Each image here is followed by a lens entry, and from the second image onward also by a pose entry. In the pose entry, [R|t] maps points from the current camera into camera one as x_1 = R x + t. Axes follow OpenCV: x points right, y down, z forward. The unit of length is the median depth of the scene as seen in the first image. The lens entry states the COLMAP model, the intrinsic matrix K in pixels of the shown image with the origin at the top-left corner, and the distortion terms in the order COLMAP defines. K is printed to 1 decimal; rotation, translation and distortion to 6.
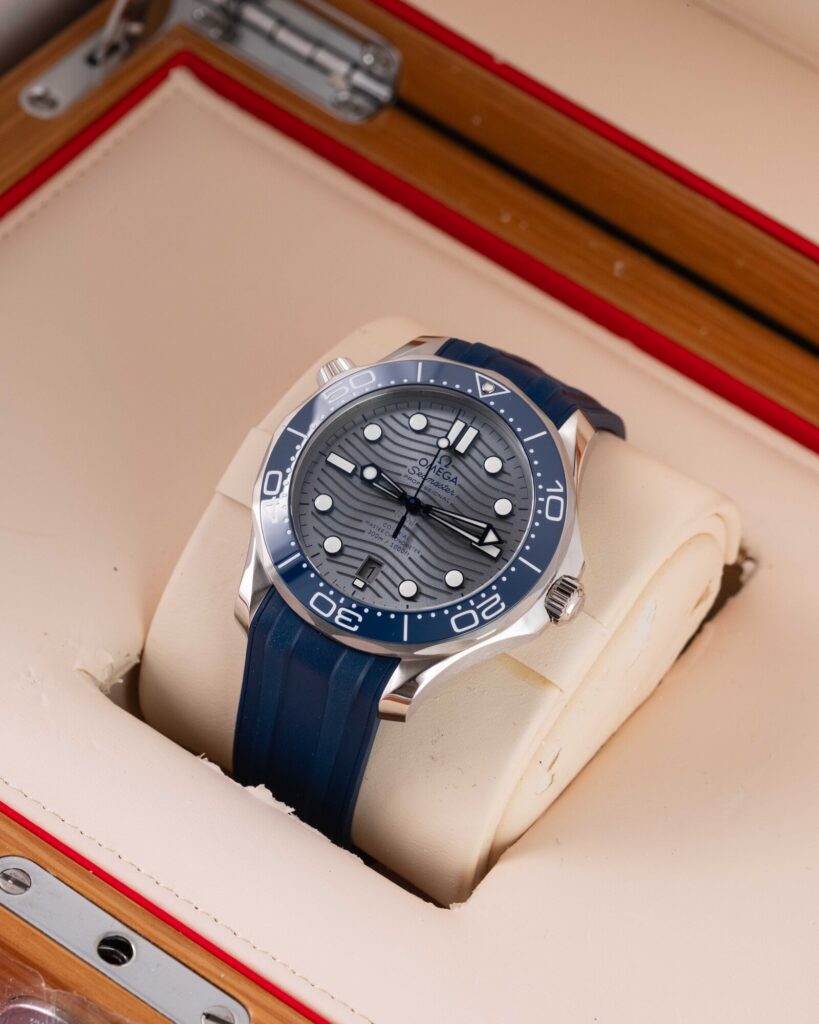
lens RADIAL K [[3817.2, 0, 409.5], [0, 3817.2, 512.0], [0, 0, 1]] dist [0.099396, 4.613012]
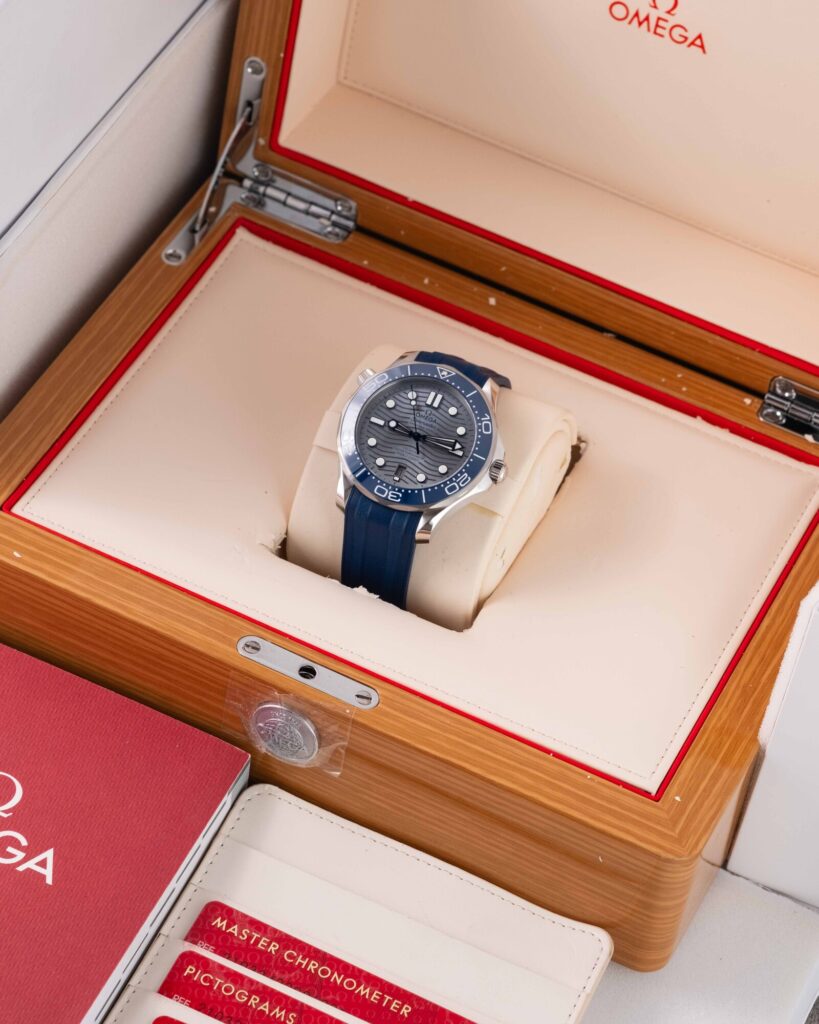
lens RADIAL K [[3817.2, 0, 409.5], [0, 3817.2, 512.0], [0, 0, 1]] dist [0.099396, 4.613012]
pose [[0.987583, -0.146711, 0.056175, -0.120789], [0.146454, 0.989179, 0.008686, 0.019449], [-0.056842, -0.000352, 0.998383, -1.001248]]
